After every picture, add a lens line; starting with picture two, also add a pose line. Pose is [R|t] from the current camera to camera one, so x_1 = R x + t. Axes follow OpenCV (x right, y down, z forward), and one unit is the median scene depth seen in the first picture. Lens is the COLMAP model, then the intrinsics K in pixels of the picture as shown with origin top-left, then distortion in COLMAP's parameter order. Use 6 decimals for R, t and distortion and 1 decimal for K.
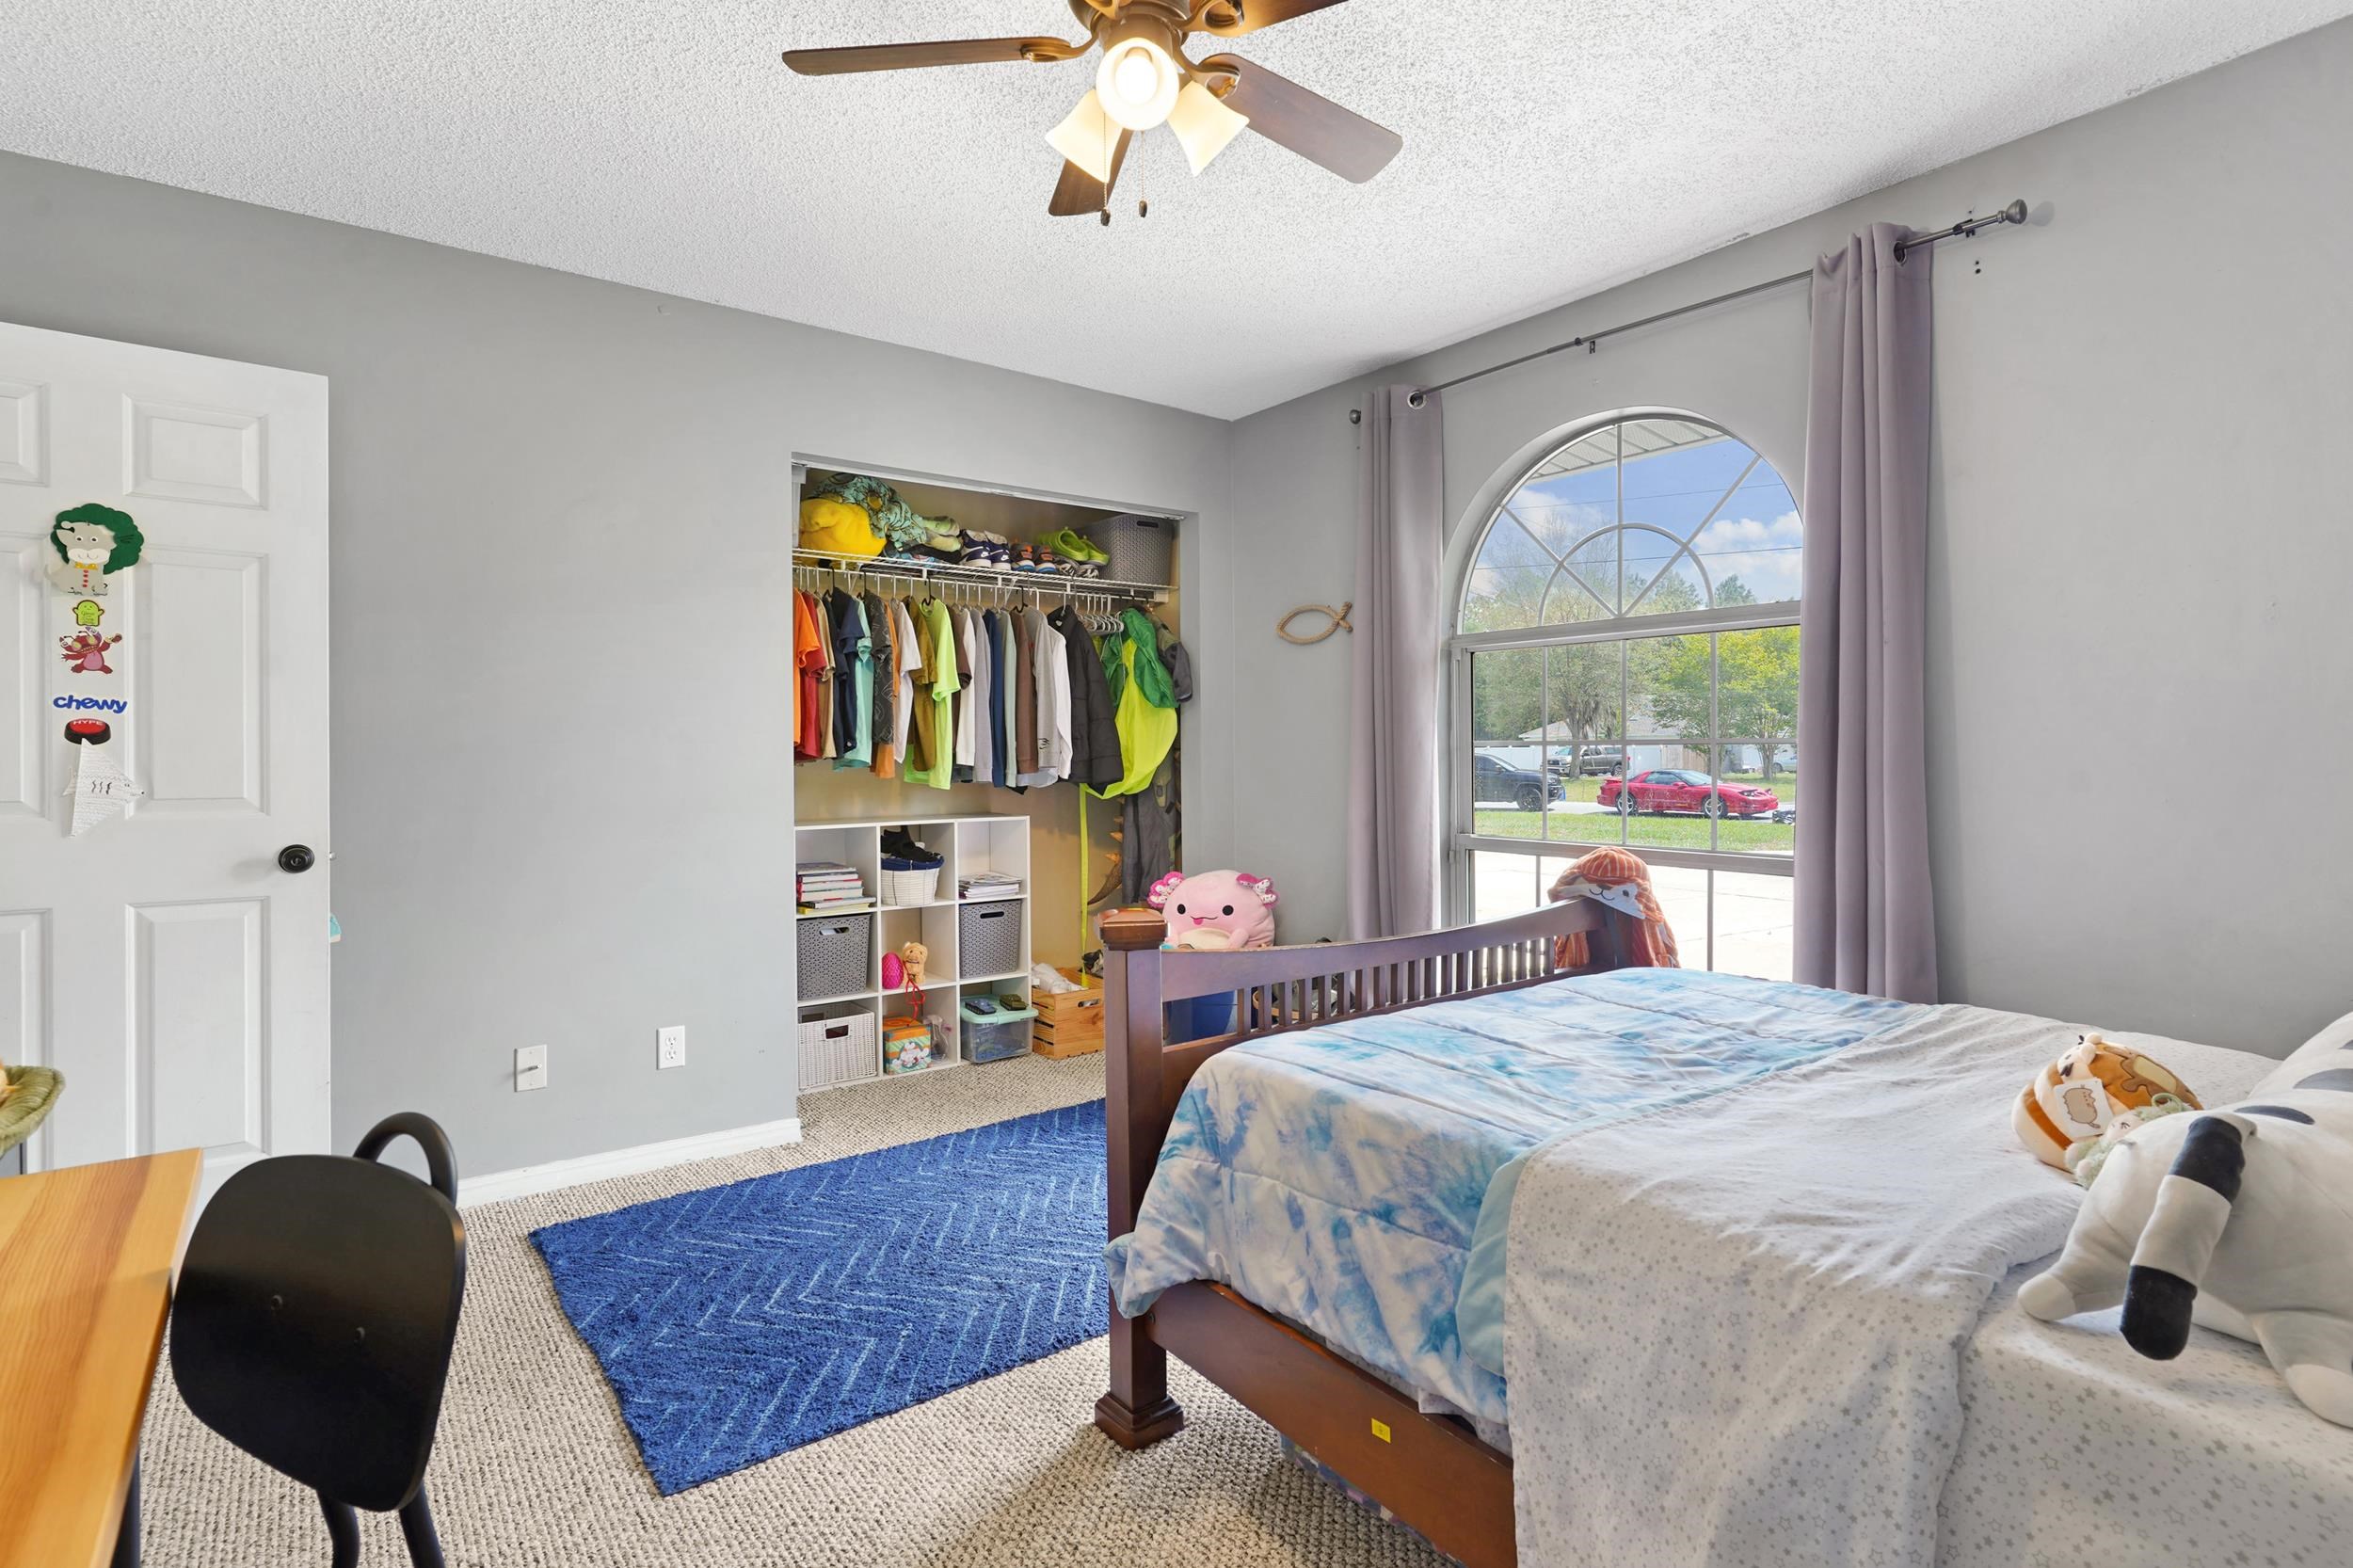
lens RADIAL K [[1136.3, 0, 1176.5], [0, 1136.3, 784.0], [0, 0, 1]] dist [-0.002442, 0.000018]
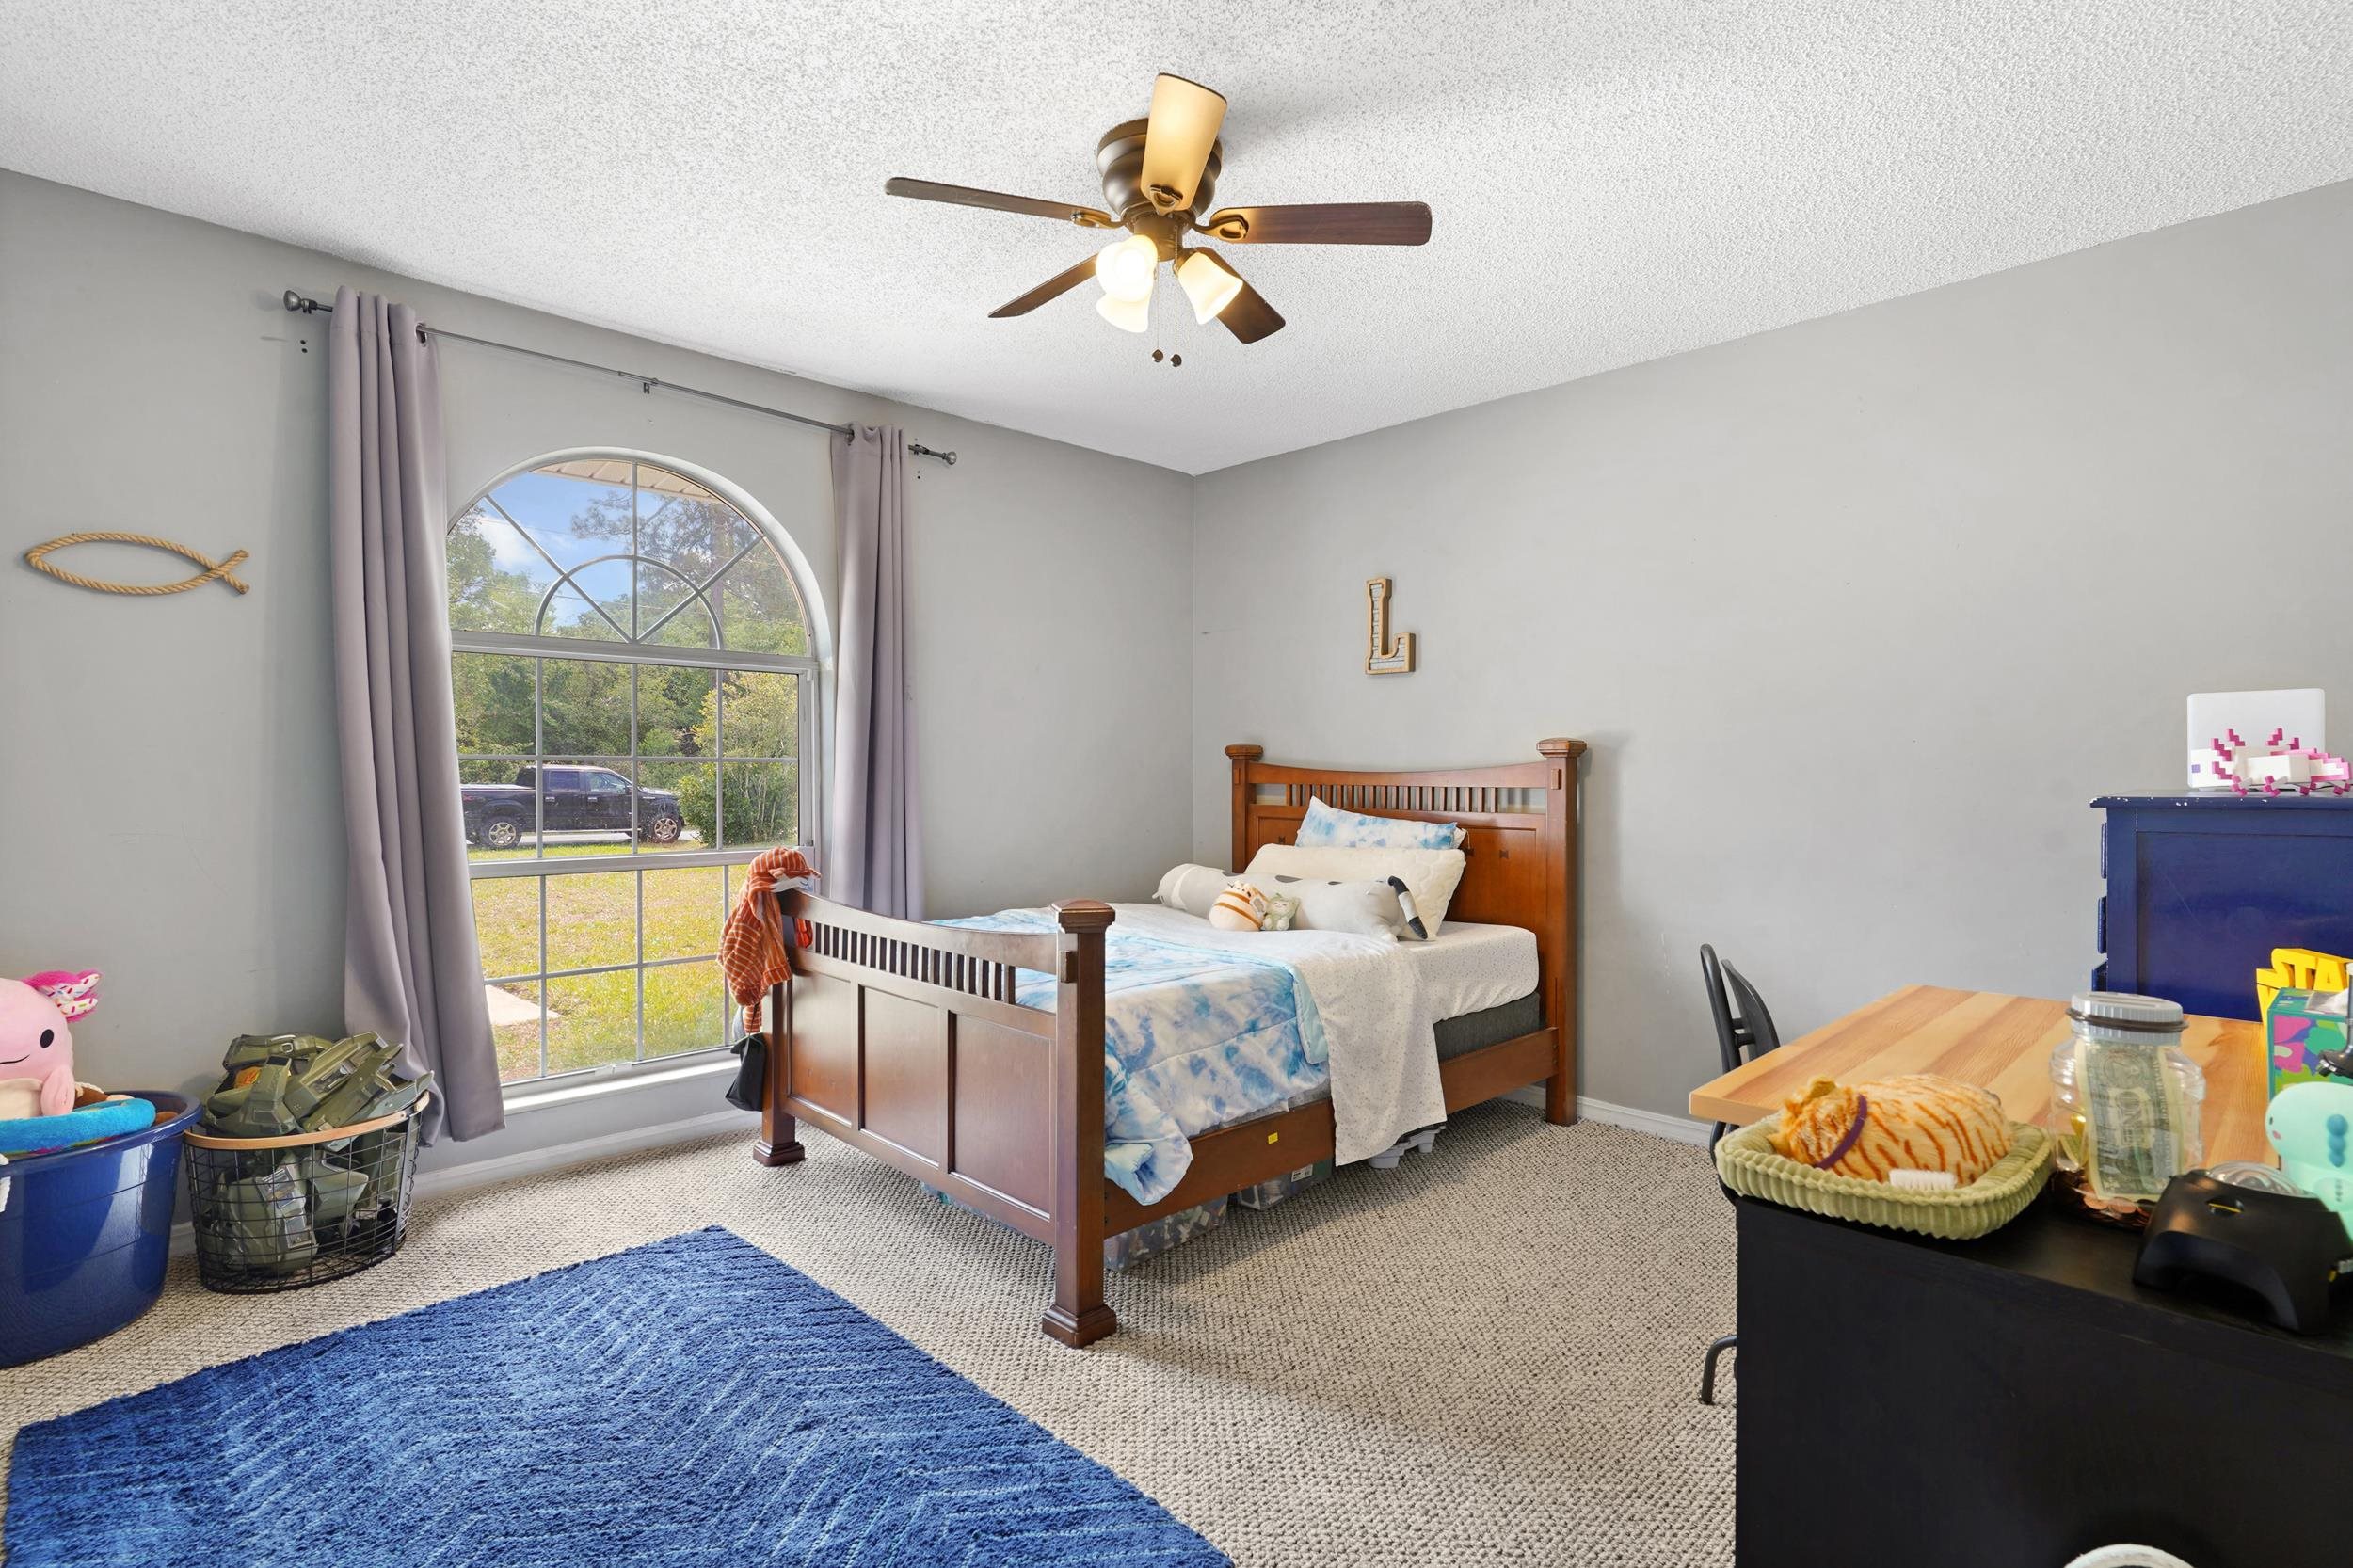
lens RADIAL K [[1136.3, 0, 1176.5], [0, 1136.3, 784.0], [0, 0, 1]] dist [-0.002442, 0.000018]
pose [[-0.111029, -0.014675, 0.993709, -1.339845], [0.023101, 0.999583, 0.017343, -0.033277], [-0.993549, 0.024881, -0.110644, 1.109615]]
